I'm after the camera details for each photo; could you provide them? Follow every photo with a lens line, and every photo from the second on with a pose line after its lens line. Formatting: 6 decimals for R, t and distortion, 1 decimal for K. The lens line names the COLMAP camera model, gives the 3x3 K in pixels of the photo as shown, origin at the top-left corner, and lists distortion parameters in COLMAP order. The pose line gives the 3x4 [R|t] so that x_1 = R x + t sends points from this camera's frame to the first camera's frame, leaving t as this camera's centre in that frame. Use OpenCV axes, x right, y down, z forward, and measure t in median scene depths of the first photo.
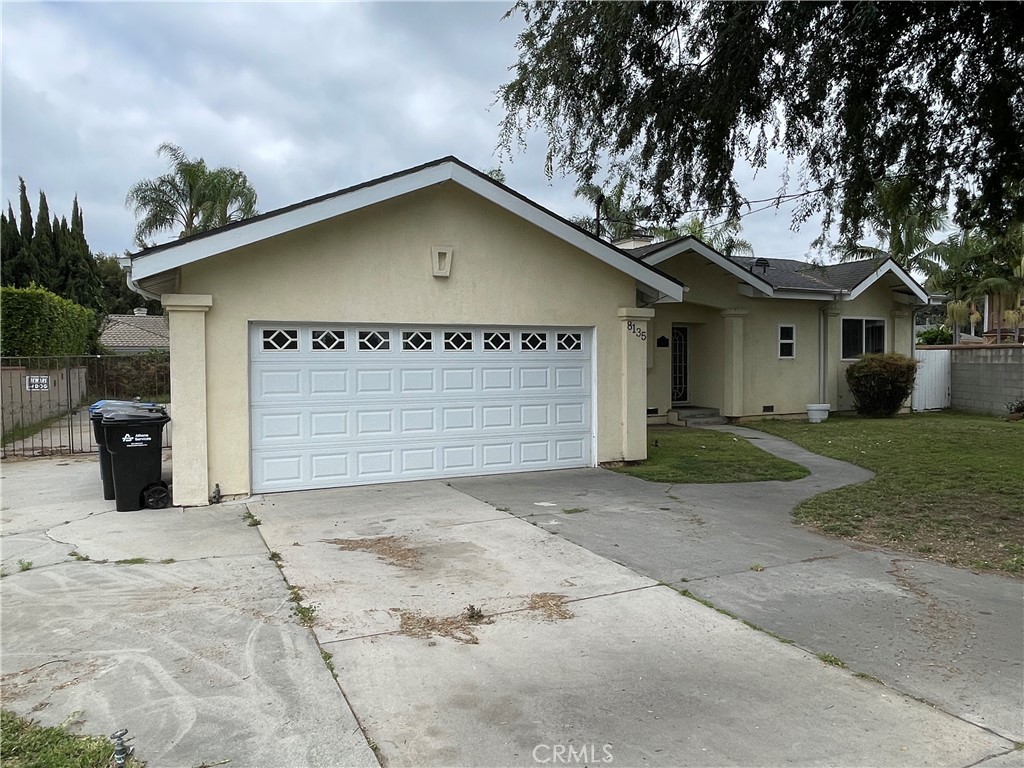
lens RADIAL K [[702.7, 0, 512.0], [0, 702.7, 384.0], [0, 0, 1]] dist [0.001382, 0.001700]
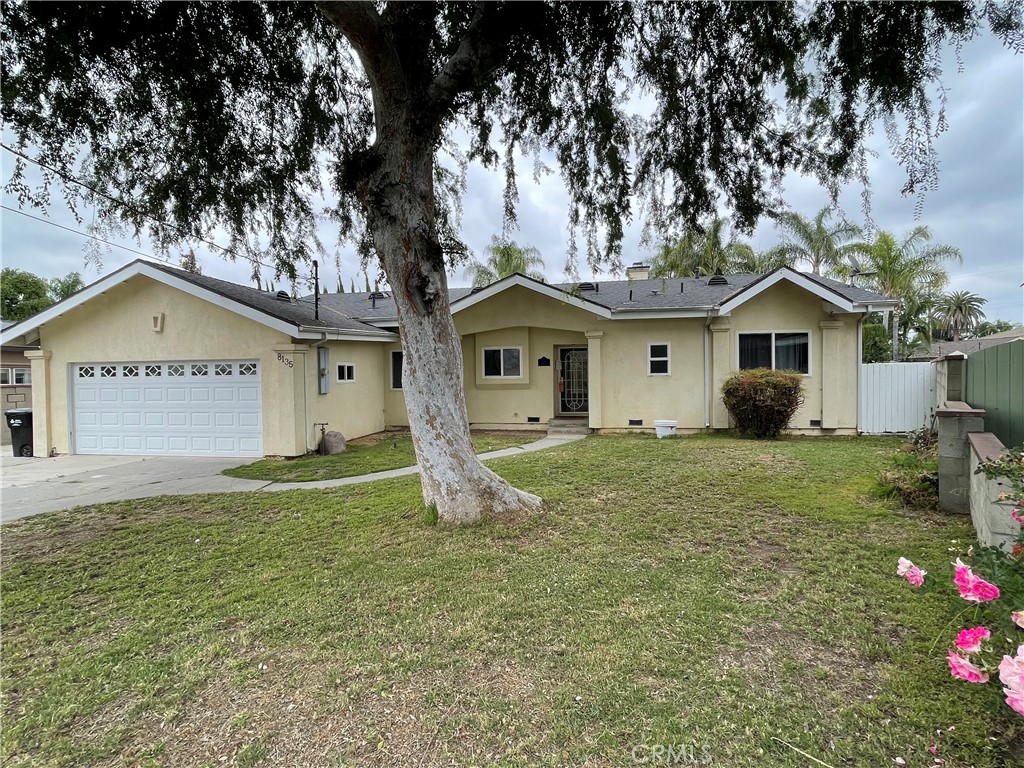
lens RADIAL K [[495.6, 0, 512.0], [0, 495.6, 384.0], [0, 0, 1]] dist [-0.000512, -0.000048]
pose [[0.821431, 0.003419, -0.570297, 1.189958], [-0.009987, 0.999915, -0.008390, -0.028445], [0.570220, 0.012587, 0.821396, 0.507147]]
